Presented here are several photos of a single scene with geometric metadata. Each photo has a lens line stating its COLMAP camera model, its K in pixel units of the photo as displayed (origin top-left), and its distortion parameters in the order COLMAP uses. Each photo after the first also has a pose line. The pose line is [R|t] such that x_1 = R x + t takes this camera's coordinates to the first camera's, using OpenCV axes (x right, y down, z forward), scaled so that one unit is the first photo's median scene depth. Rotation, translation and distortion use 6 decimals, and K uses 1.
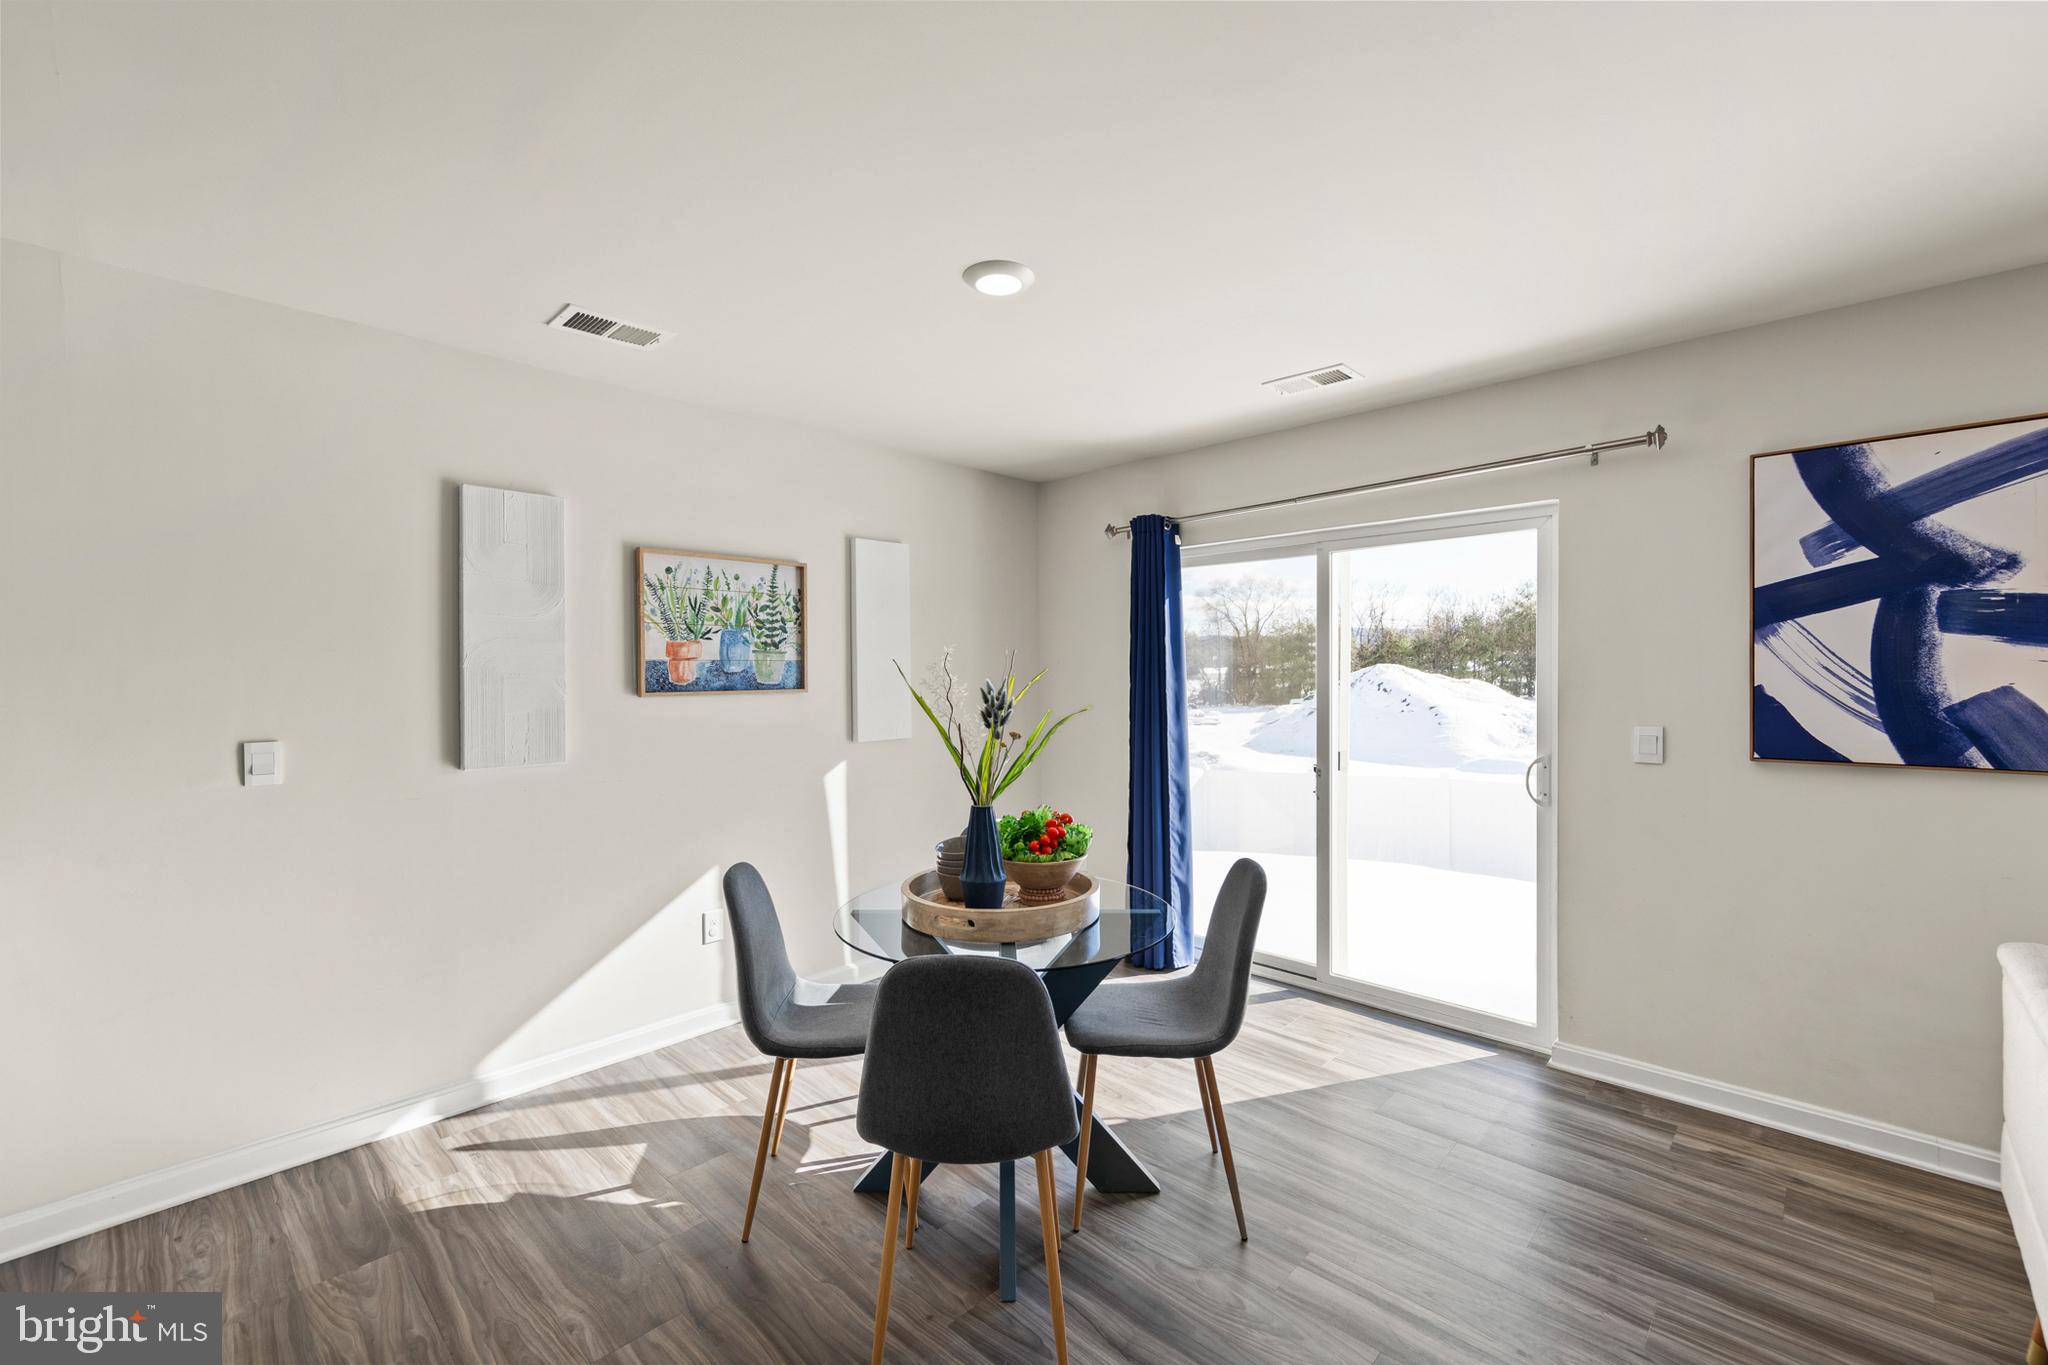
lens RADIAL K [[889.4, 0, 1024.5], [0, 889.4, 677.1], [0, 0, 1]] dist [0.017777, -0.002987]
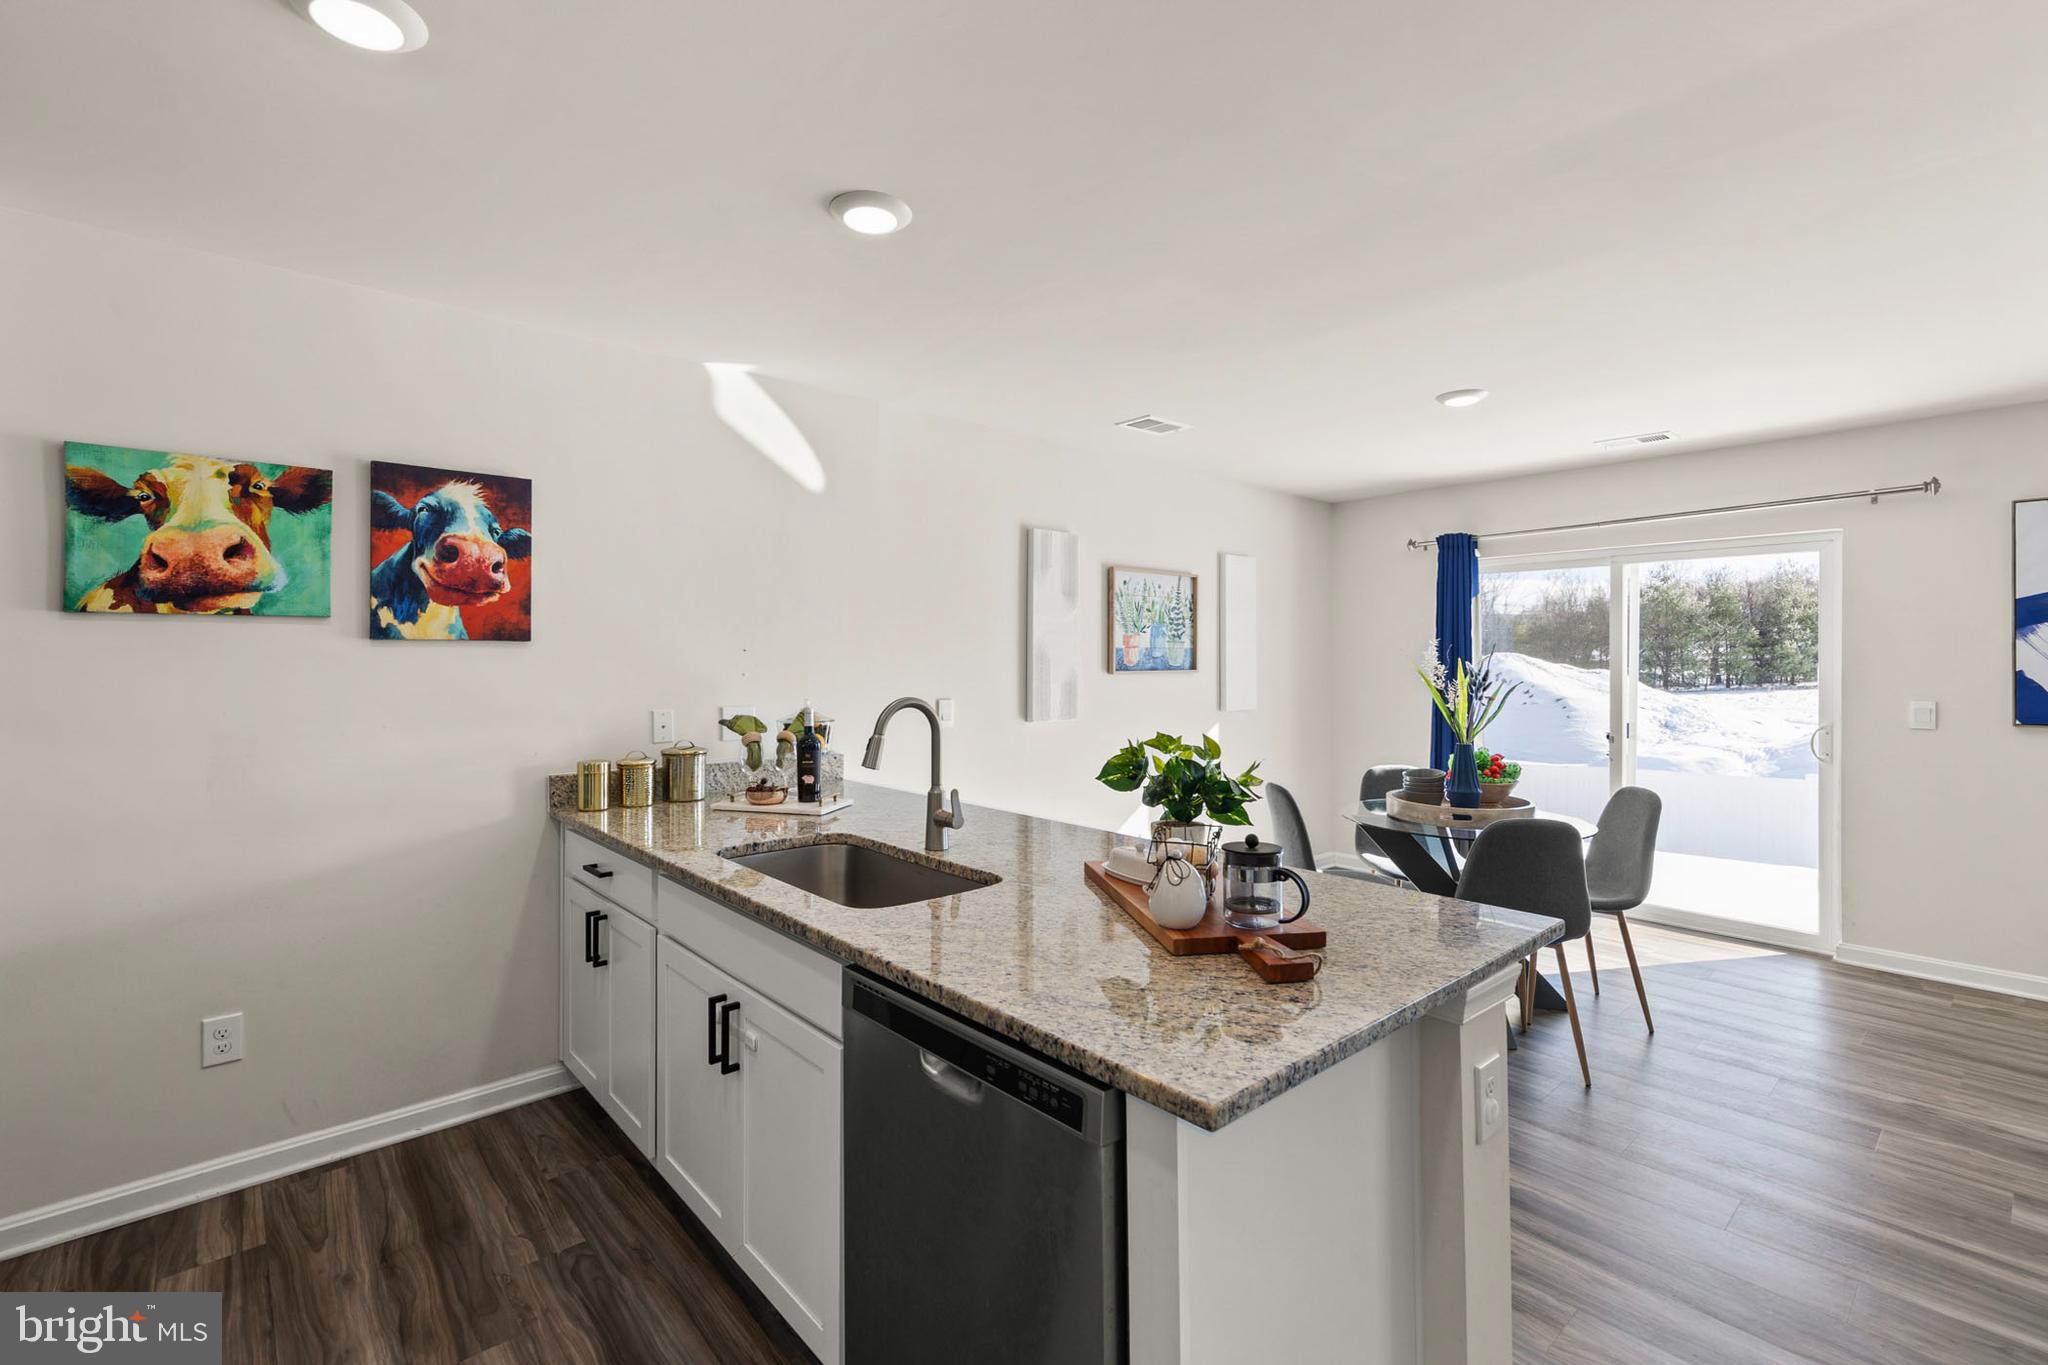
lens RADIAL K [[889.4, 0, 1008.6], [0, 889.4, 662.4], [0, 0, 1]] dist [0.017777, -0.002987]
pose [[0.995436, 0.006847, -0.095183, -0.527414], [-0.007066, 0.999973, -0.001961, 0.009273], [0.095167, 0.002624, 0.995458, -0.464242]]
